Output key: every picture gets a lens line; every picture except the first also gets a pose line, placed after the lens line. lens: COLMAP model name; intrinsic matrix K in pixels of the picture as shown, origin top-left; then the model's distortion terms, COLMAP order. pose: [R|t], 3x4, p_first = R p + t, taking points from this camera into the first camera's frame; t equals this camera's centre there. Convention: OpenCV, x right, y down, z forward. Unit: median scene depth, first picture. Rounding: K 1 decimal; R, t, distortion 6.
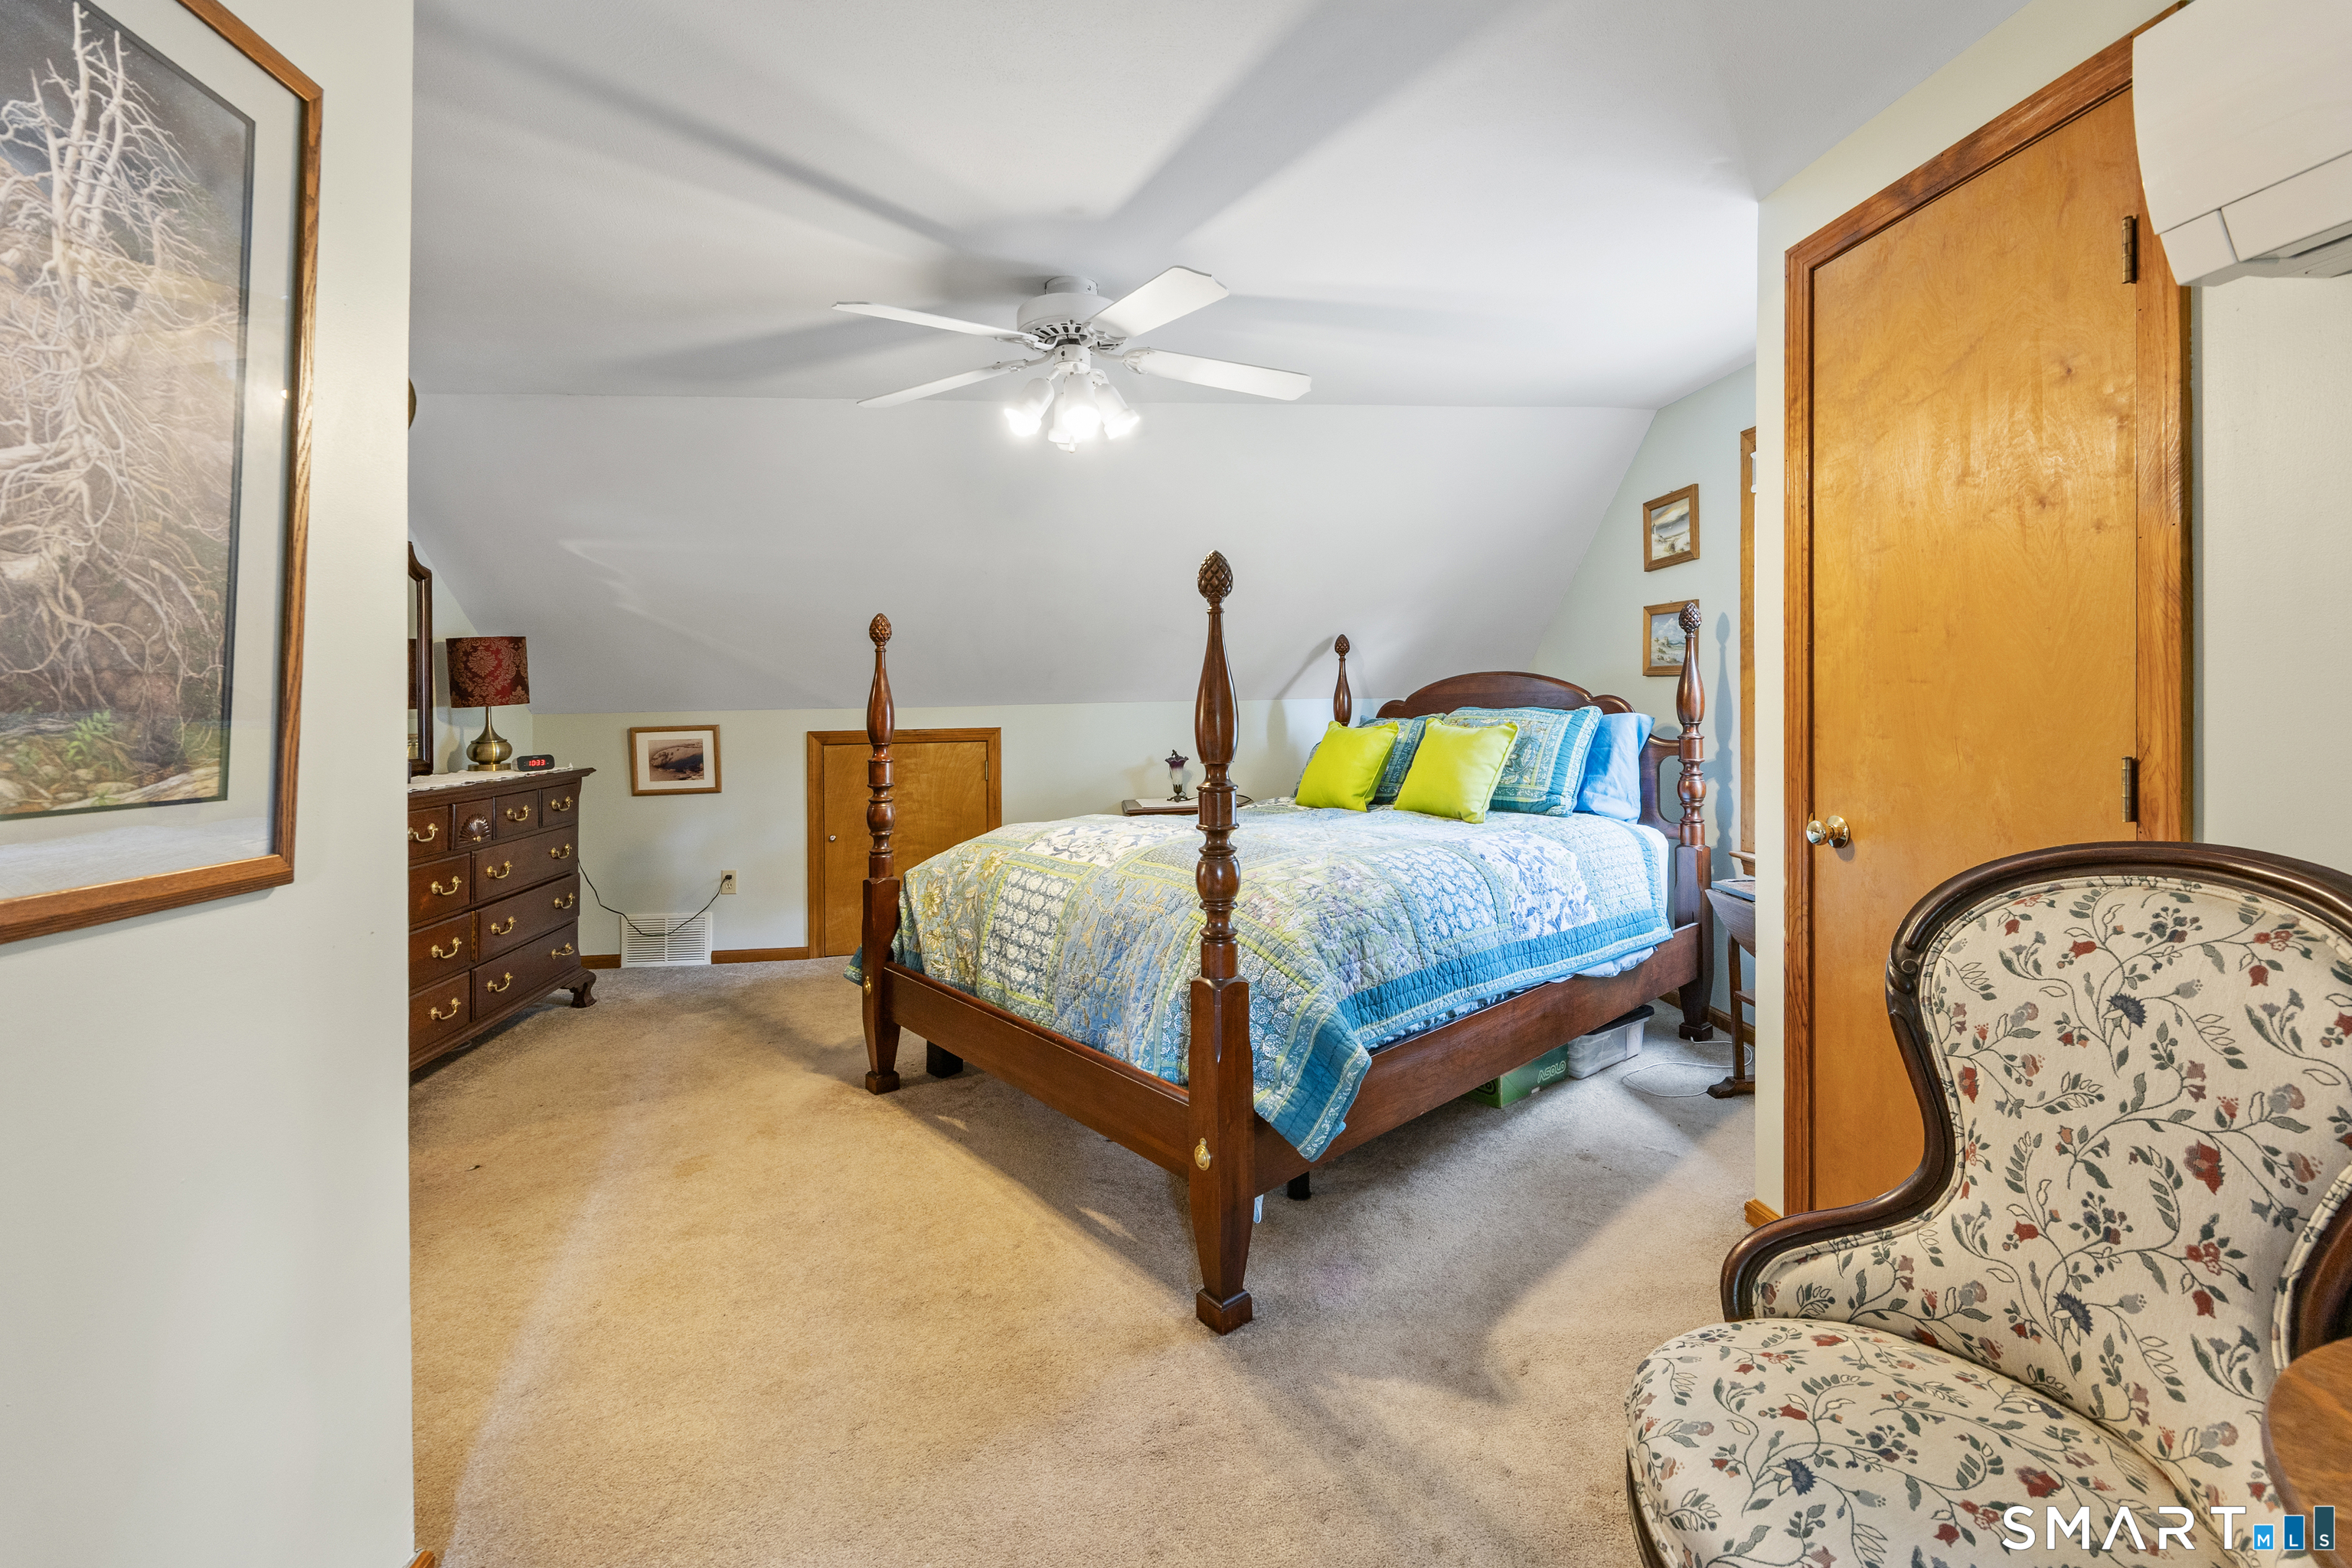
lens RADIAL K [[970.5, 0, 1218.9], [0, 970.5, 692.7], [0, 0, 1]] dist [-0.013110, 0.000252]
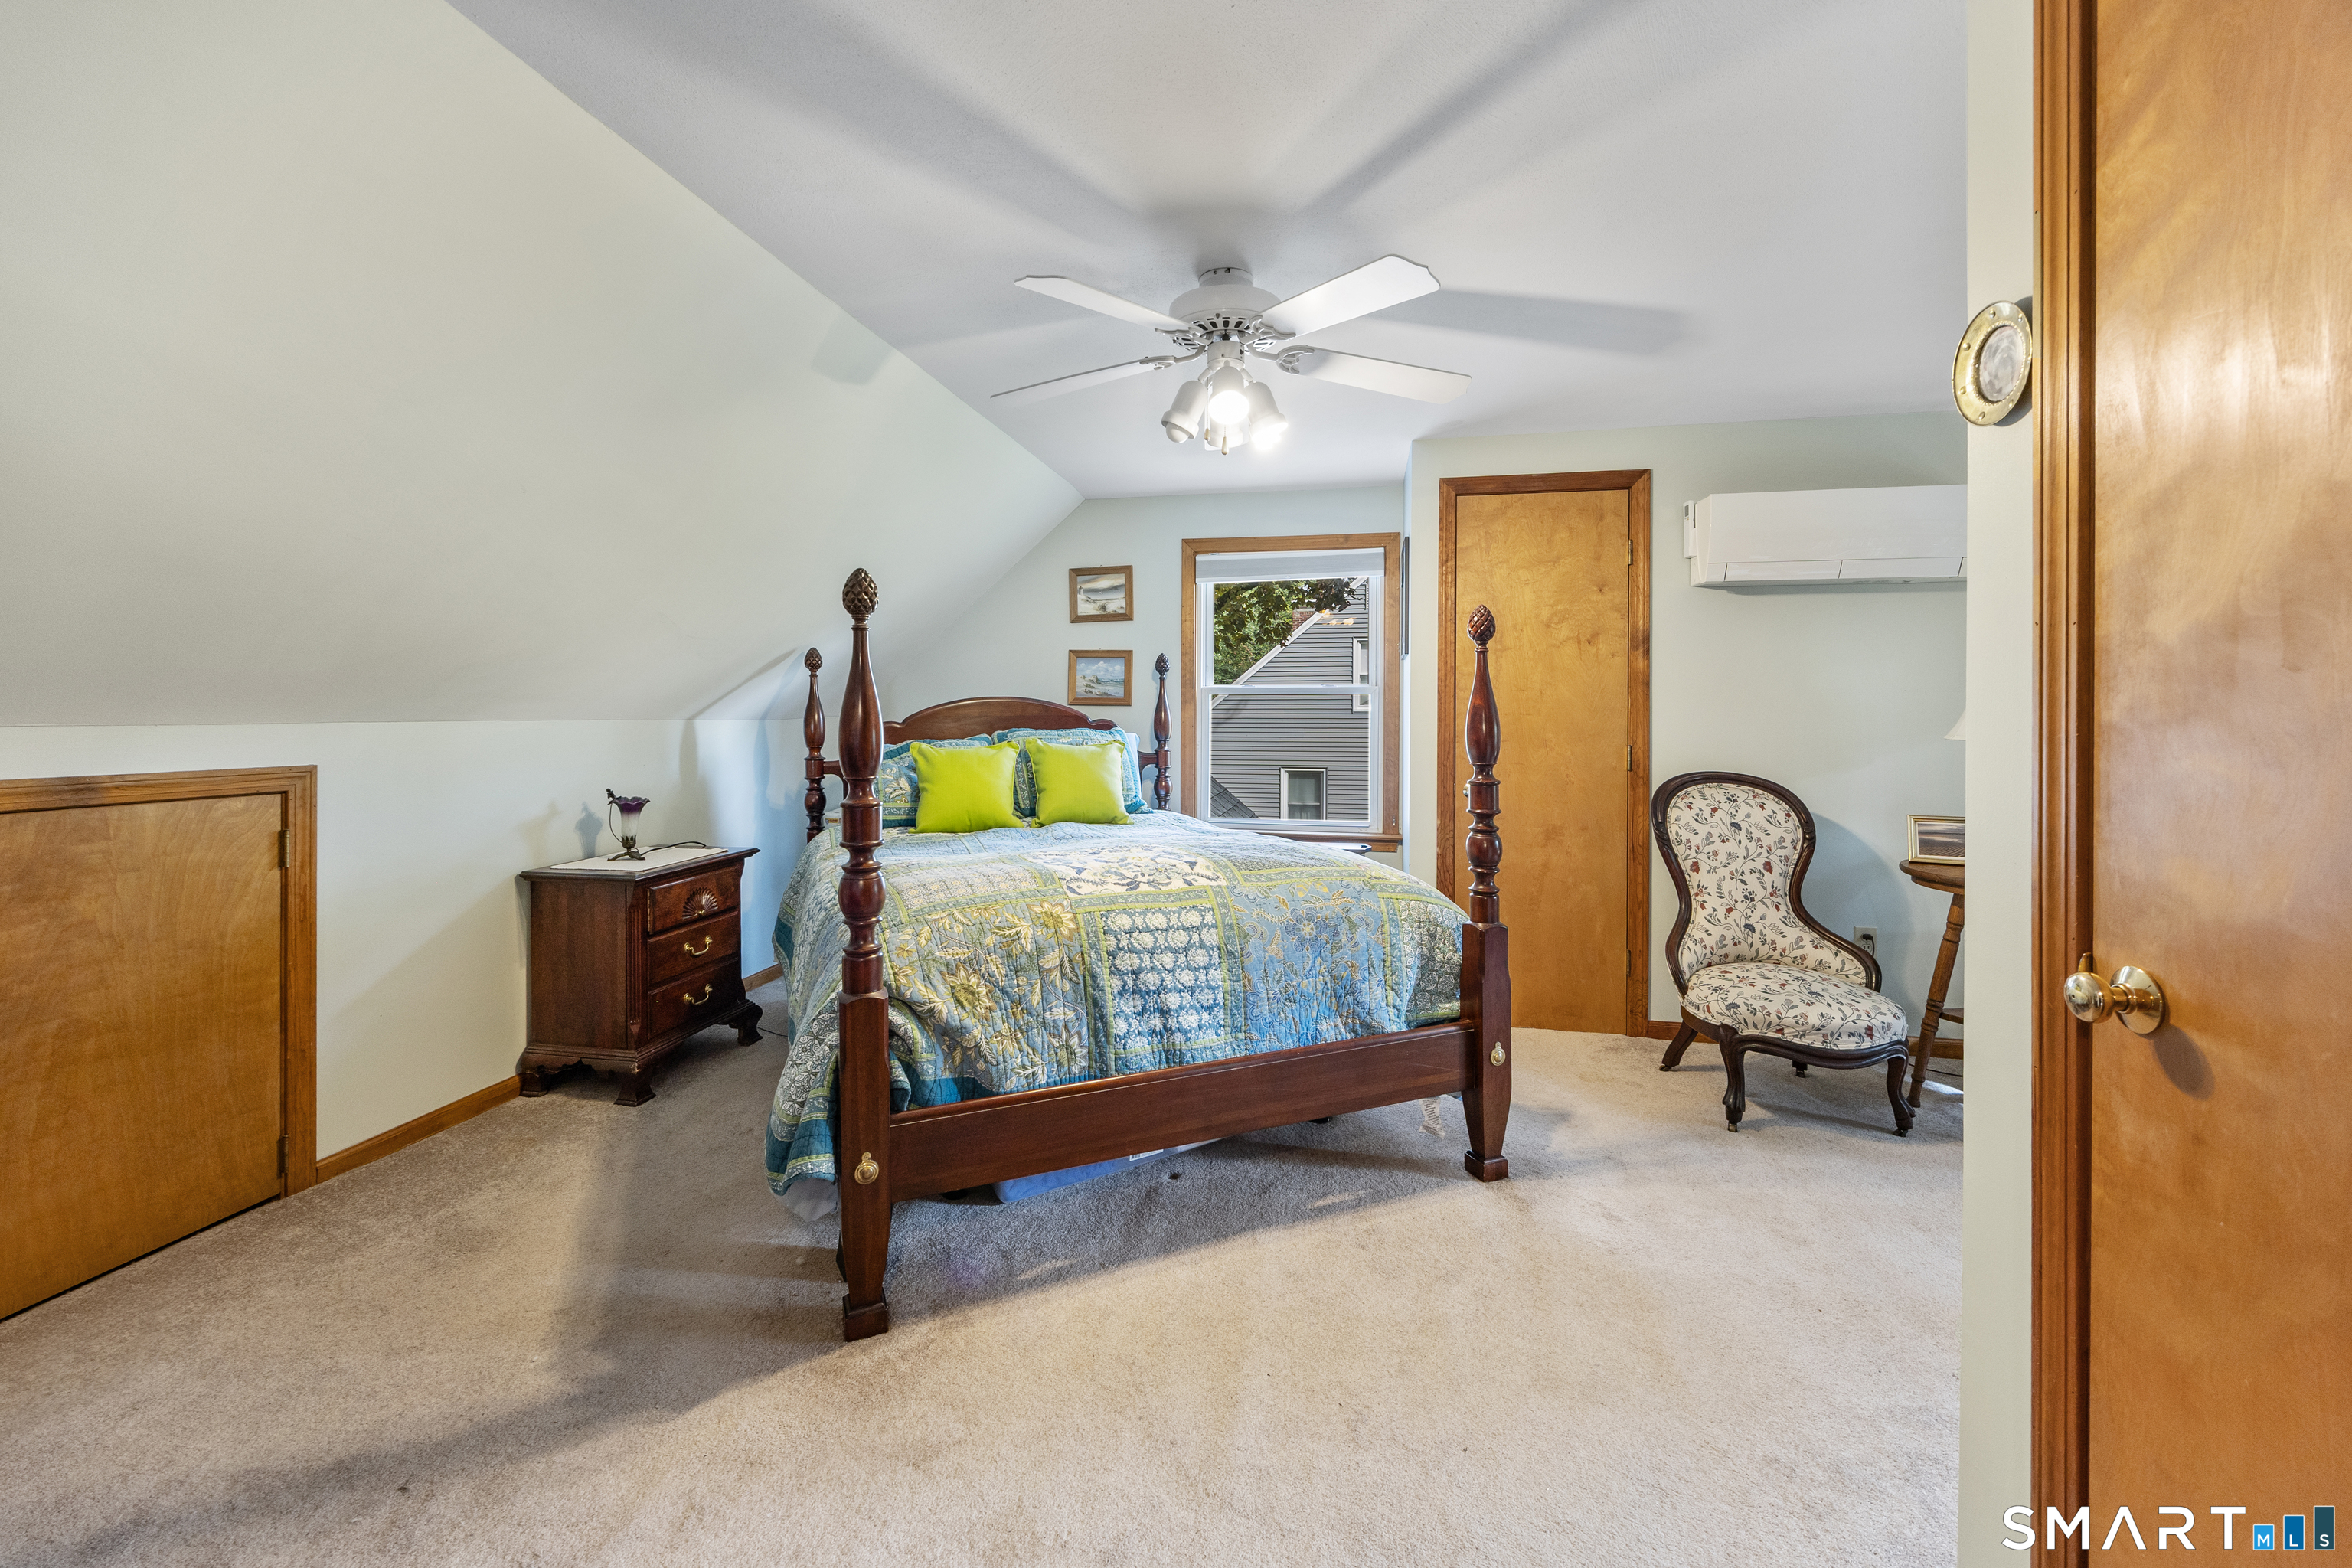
lens RADIAL K [[920.9, 0, 1179.0], [0, 920.9, 724.7], [0, 0, 1]] dist [0.001962, 0.000189]
pose [[0.332426, 0.009067, 0.943086, -1.310753], [-0.011837, 0.999915, -0.005441, 0.027062], [-0.943055, -0.009355, 0.332505, 0.939558]]
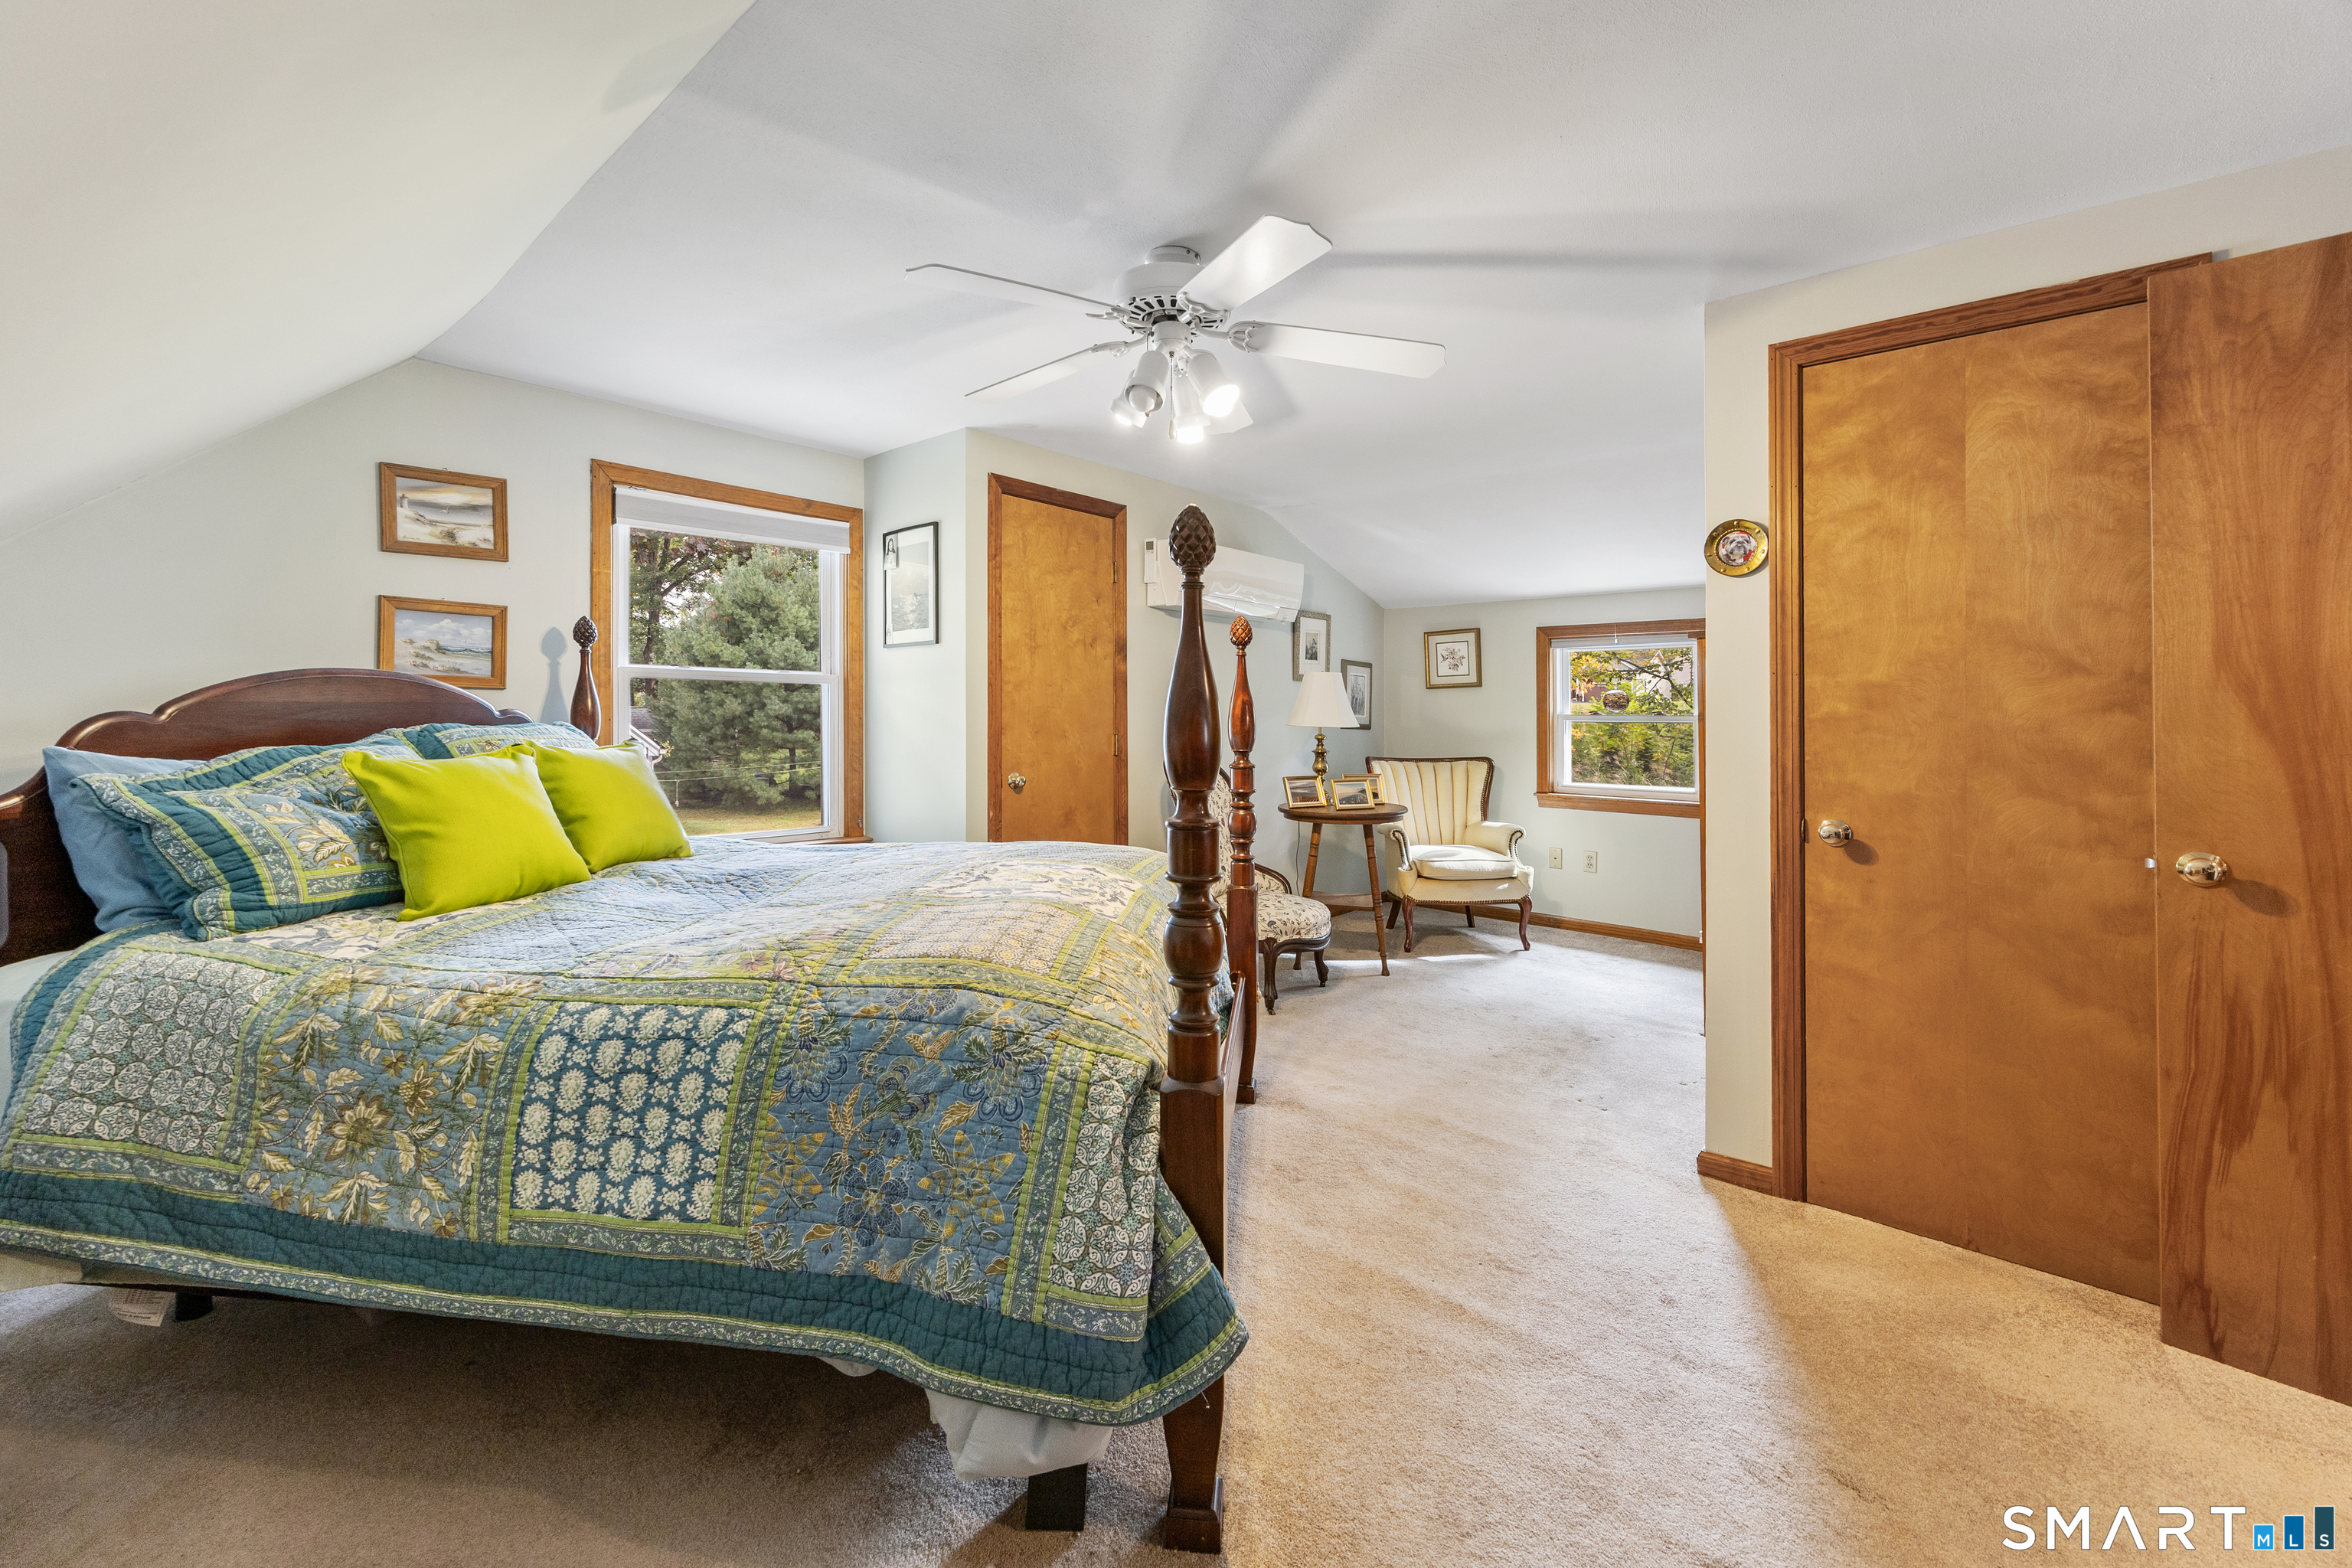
lens RADIAL K [[924.8, 0, 1175.8], [0, 924.8, 716.4], [0, 0, 1]] dist [-0.002200, 0.000276]
pose [[-0.630511, 0.009048, 0.776128, -1.075420], [-0.001179, 0.999920, -0.012615, 0.032389], [-0.776179, -0.008869, -0.630450, 1.965870]]
